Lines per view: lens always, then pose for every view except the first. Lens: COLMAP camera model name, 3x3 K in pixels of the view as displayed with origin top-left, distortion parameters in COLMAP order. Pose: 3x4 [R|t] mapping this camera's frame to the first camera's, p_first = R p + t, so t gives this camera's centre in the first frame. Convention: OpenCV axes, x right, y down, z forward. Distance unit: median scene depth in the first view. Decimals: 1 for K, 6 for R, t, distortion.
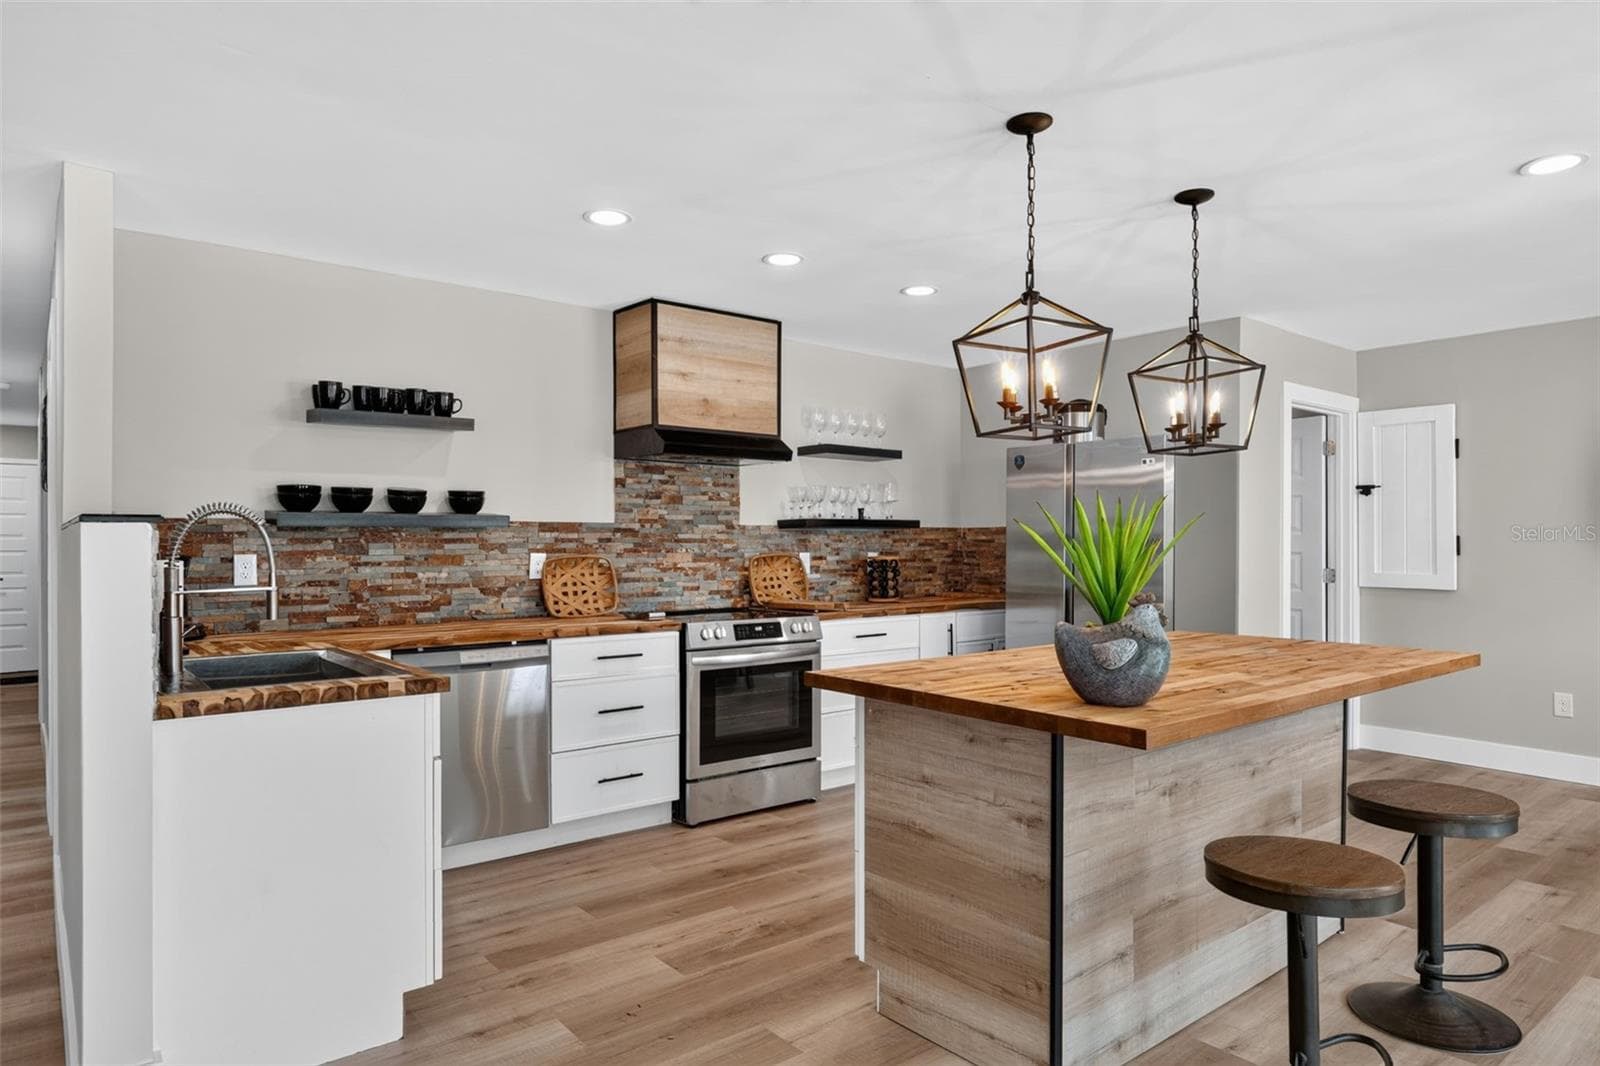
lens RADIAL K [[970.1, 0, 801.6], [0, 970.1, 539.4], [0, 0, 1]] dist [-0.001309, 0.000068]
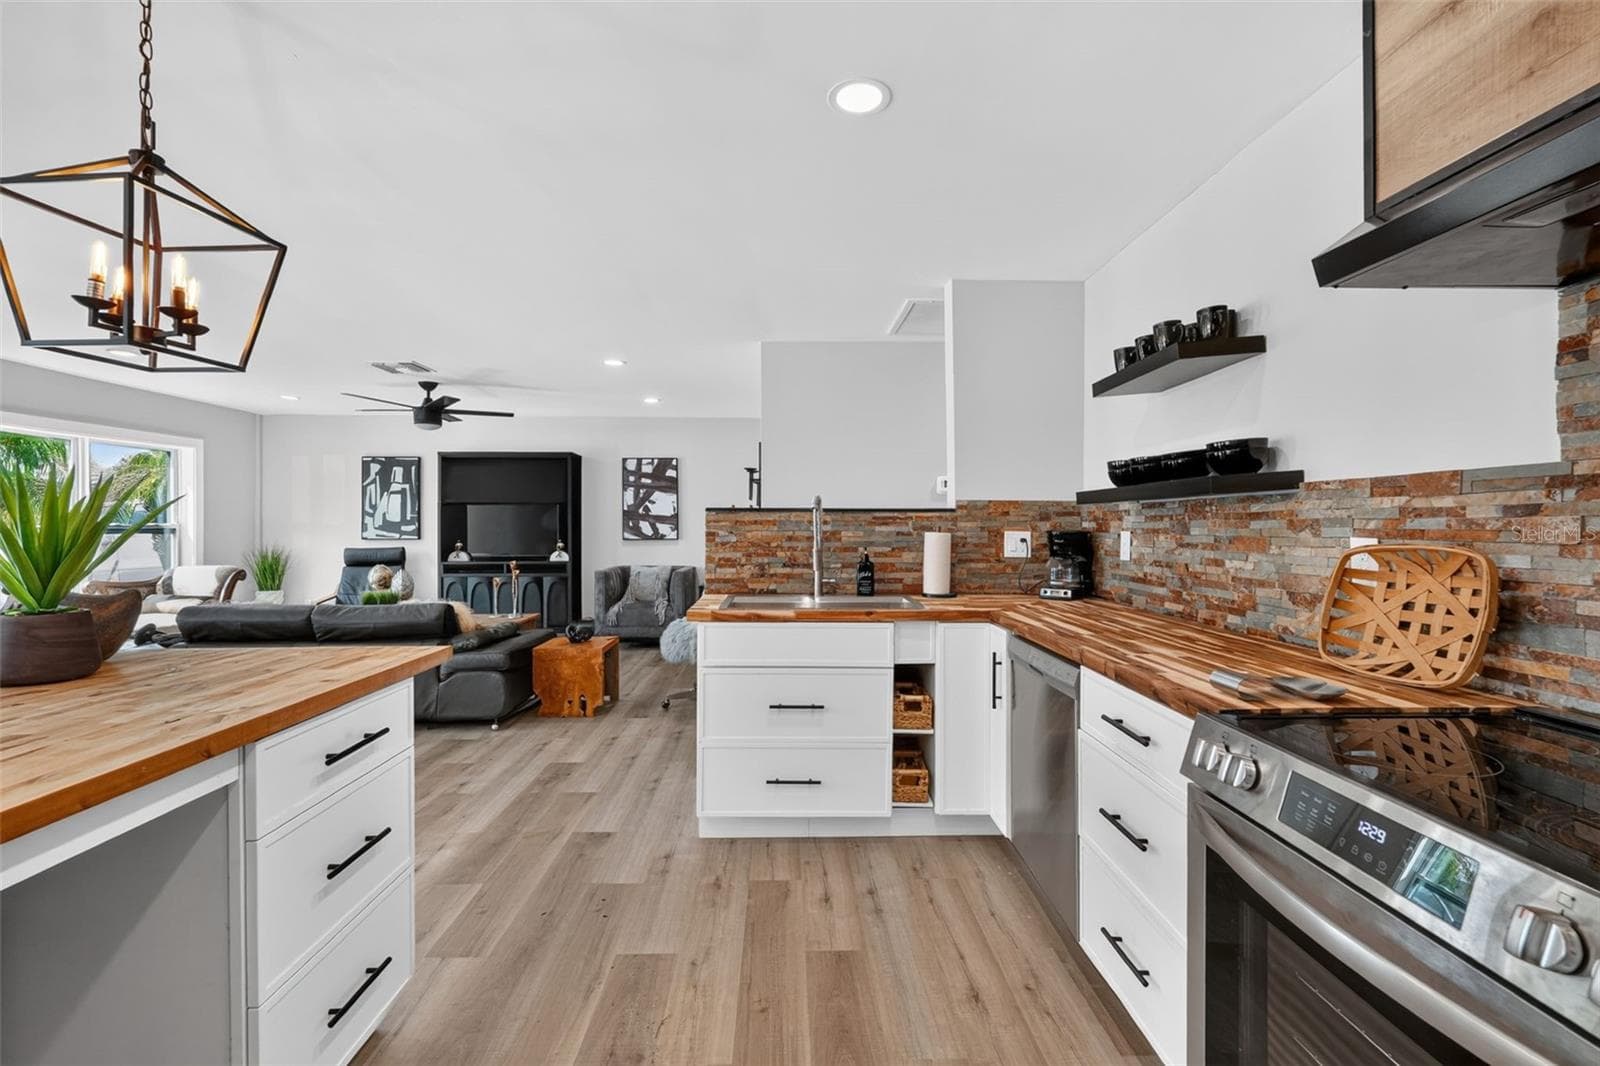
lens RADIAL K [[694.7, 0, 804.2], [0, 694.7, 534.6], [0, 0, 1]] dist [-0.001029, 0.000003]
pose [[-0.604022, 0.011809, -0.796880, 0.199732], [0.001181, 0.999902, 0.013923, 0.006739], [0.796967, 0.007469, -0.603977, 0.971388]]
